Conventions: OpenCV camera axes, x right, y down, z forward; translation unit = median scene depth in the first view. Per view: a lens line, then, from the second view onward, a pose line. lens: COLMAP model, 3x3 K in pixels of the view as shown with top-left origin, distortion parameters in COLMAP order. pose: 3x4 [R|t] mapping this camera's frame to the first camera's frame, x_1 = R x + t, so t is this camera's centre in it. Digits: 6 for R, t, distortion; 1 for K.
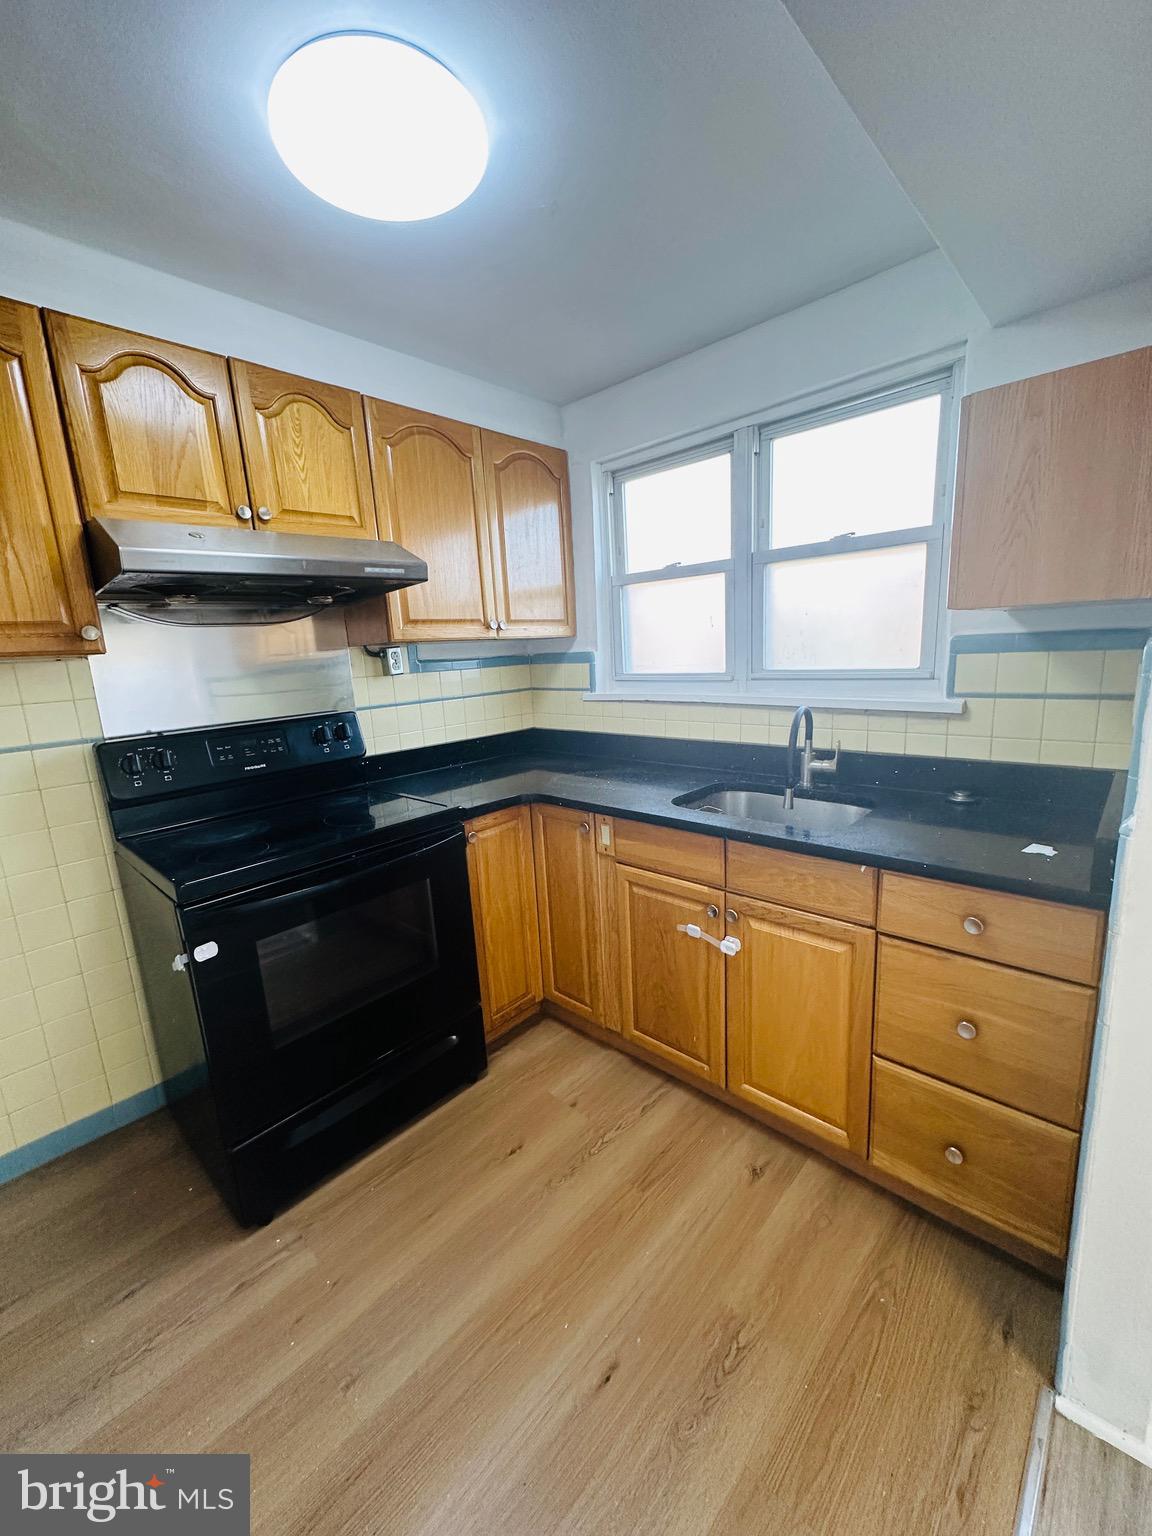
lens RADIAL K [[613.9, 0, 575.7], [0, 613.9, 767.4], [0, 0, 1]] dist [-0.002806, -0.000272]
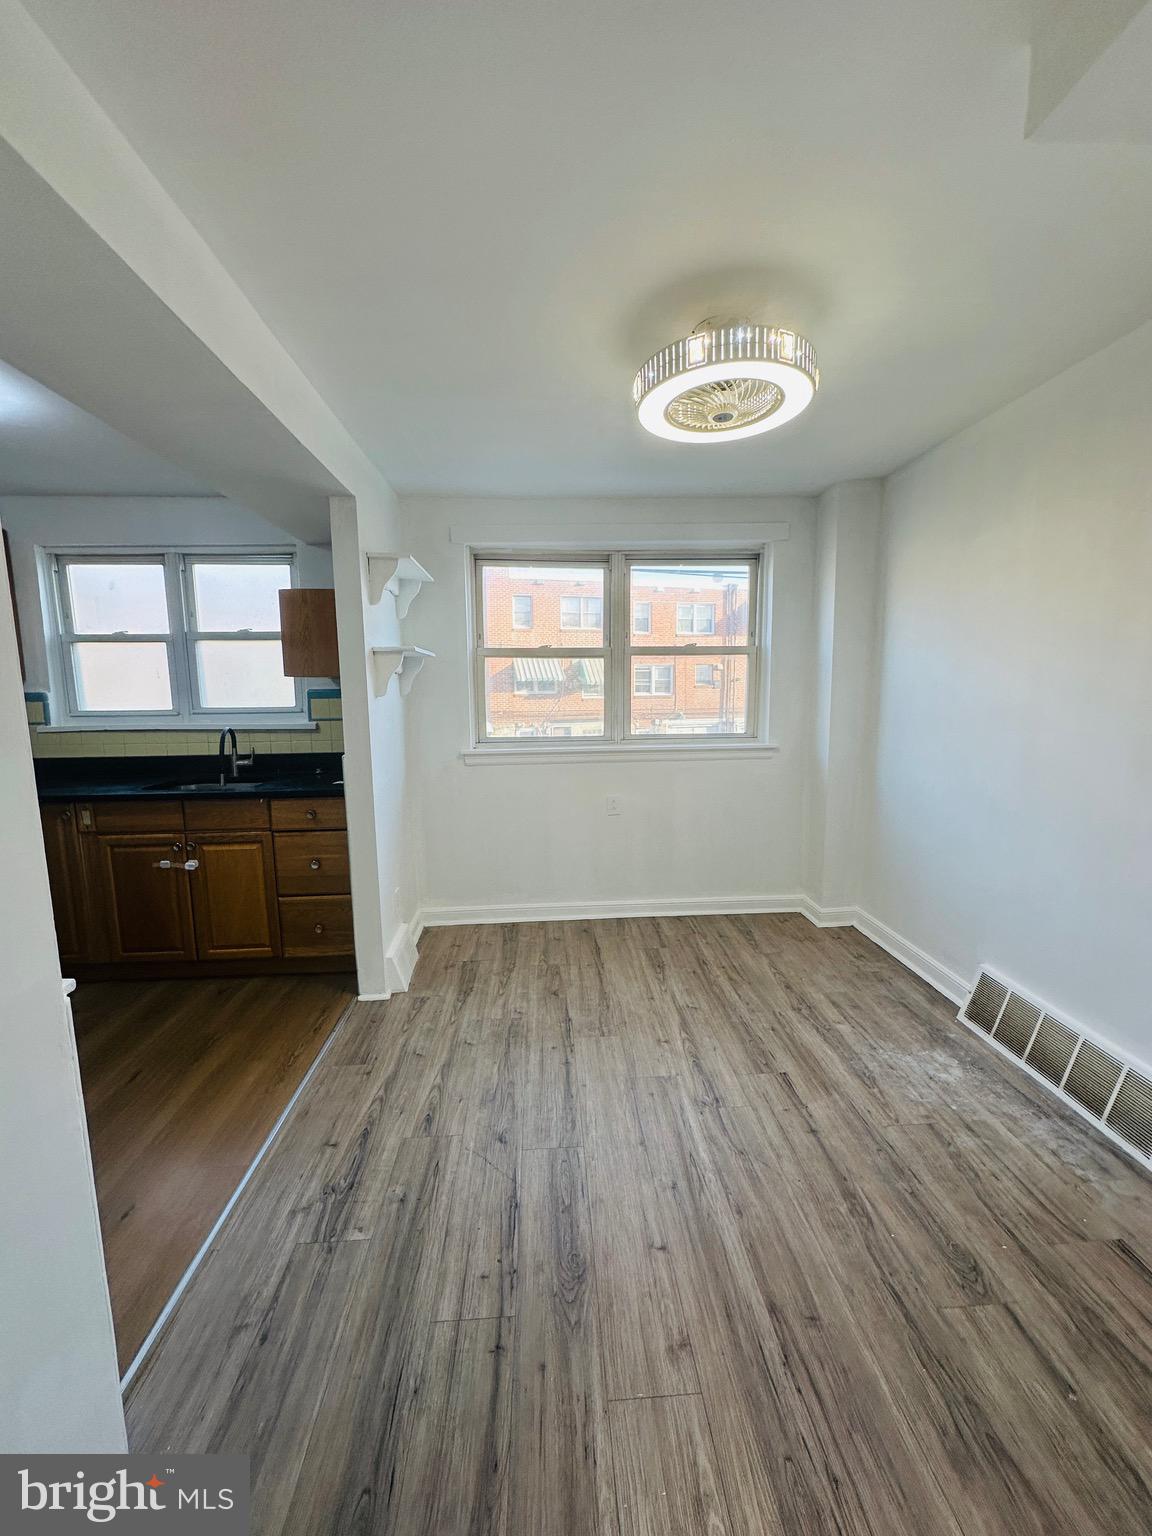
lens RADIAL K [[616.1, 0, 576.0], [0, 616.1, 768.0], [0, 0, 1]] dist [0.001199, 0.000134]
pose [[0.683822, -0.055538, 0.727532, -0.209455], [0.117720, 0.992434, -0.034888, 0.178348], [-0.720090, 0.109502, 0.685186, -0.821066]]
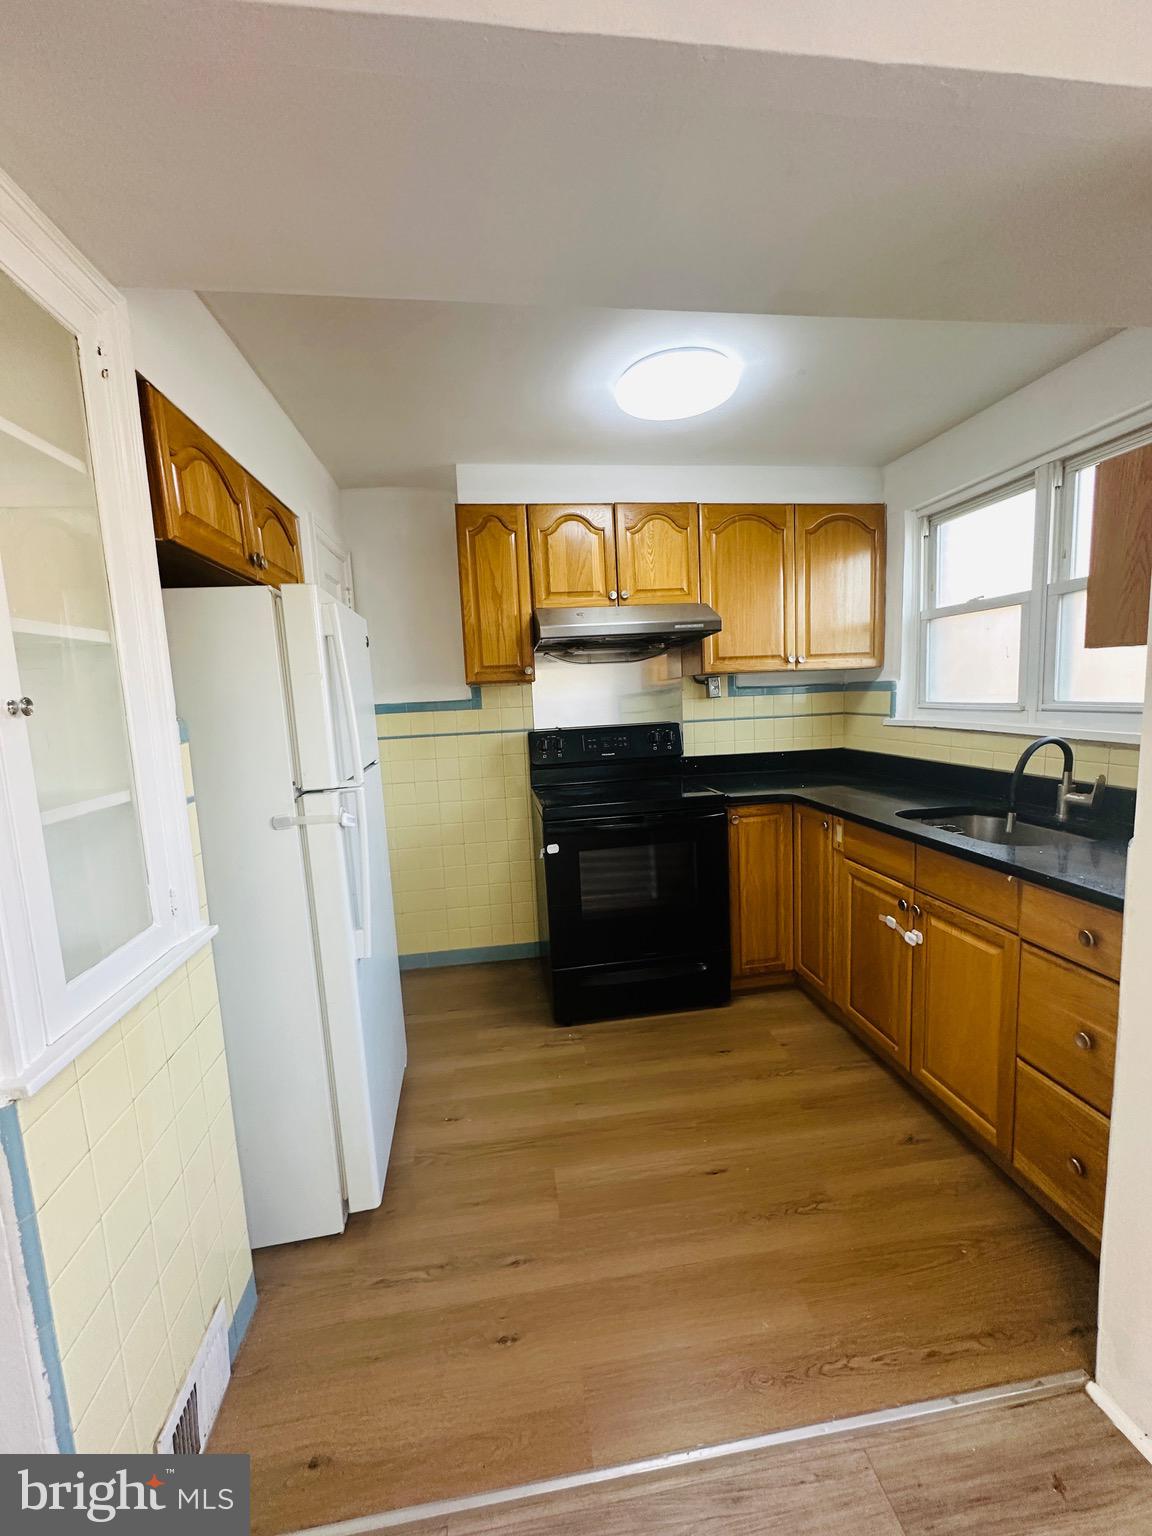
lens RADIAL K [[618.3, 0, 576.0], [0, 618.3, 768.0], [0, 0, 1]] dist [-0.001447, -0.000262]
pose [[0.782228, 0.092989, -0.616013, 0.375119], [-0.116966, 0.993135, 0.001391, 0.040596], [0.611913, 0.070965, 0.787735, -0.272879]]
